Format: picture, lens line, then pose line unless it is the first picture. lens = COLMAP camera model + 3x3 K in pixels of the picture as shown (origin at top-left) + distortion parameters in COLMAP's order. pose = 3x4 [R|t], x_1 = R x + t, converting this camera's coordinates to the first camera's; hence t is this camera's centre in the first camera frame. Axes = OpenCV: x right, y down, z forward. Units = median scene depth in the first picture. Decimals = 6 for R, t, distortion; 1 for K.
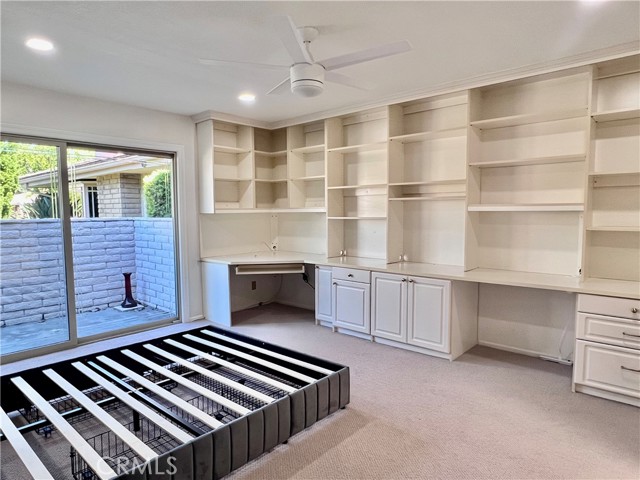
lens RADIAL K [[402.7, 0, 319.3], [0, 402.7, 243.7], [0, 0, 1]] dist [-0.005123, -0.000810]
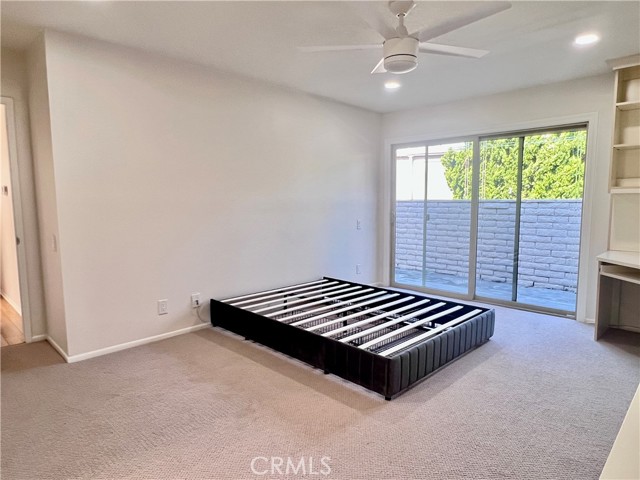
lens RADIAL K [[402.7, 0, 319.1], [0, 402.7, 240.1], [0, 0, 1]] dist [-0.005123, -0.000810]
pose [[-0.073310, 0.102177, -0.992061, 0.576794], [-0.064132, 0.992196, 0.106930, -0.032936], [0.995245, 0.071462, -0.066185, 0.516215]]
